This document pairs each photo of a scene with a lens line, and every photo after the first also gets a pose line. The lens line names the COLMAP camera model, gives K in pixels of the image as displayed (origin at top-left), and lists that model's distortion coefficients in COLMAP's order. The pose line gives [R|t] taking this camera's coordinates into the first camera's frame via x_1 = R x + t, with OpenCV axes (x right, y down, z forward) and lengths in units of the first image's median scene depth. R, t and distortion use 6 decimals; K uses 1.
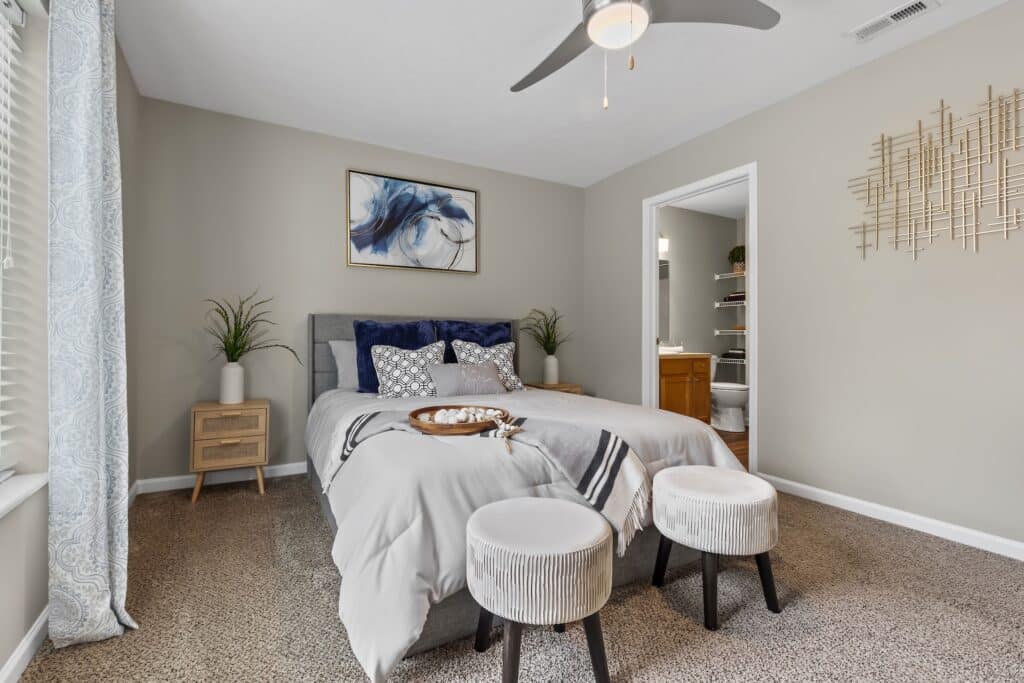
lens RADIAL K [[469.1, 0, 512.0], [0, 469.1, 341.5], [0, 0, 1]] dist [-0.000623, -0.000040]
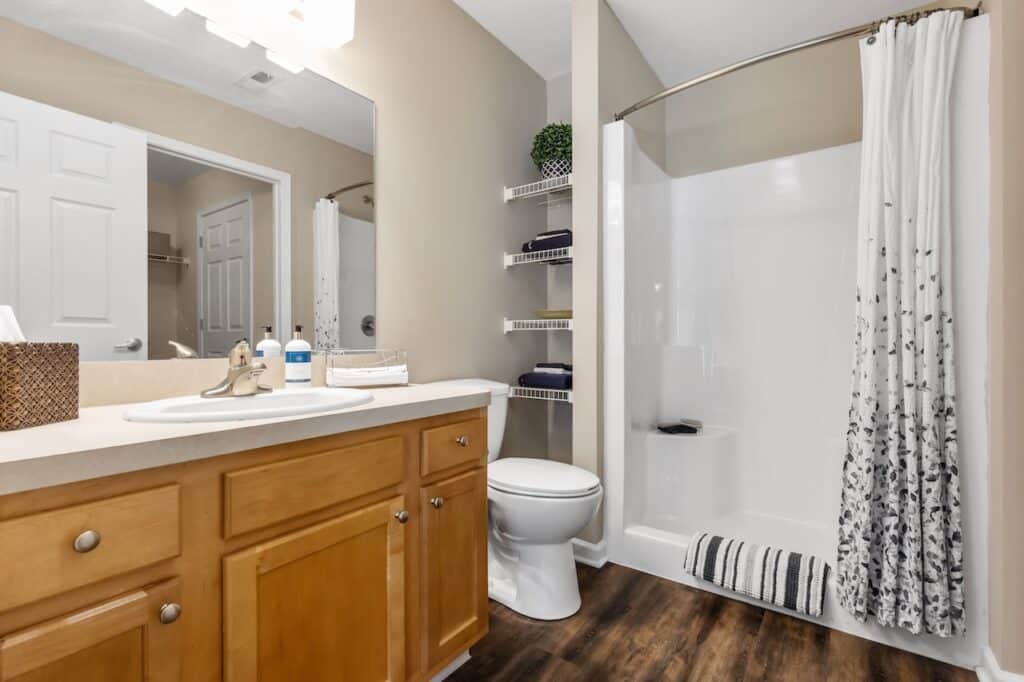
lens RADIAL K [[469.1, 0, 512.0], [0, 469.1, 341.0], [0, 0, 1]] dist [-0.000623, -0.000040]
pose [[0.914579, -0.002318, 0.404401, 0.284606], [0.000502, 0.999989, 0.004595, -0.006854], [-0.404408, -0.003999, 0.914570, 0.645917]]
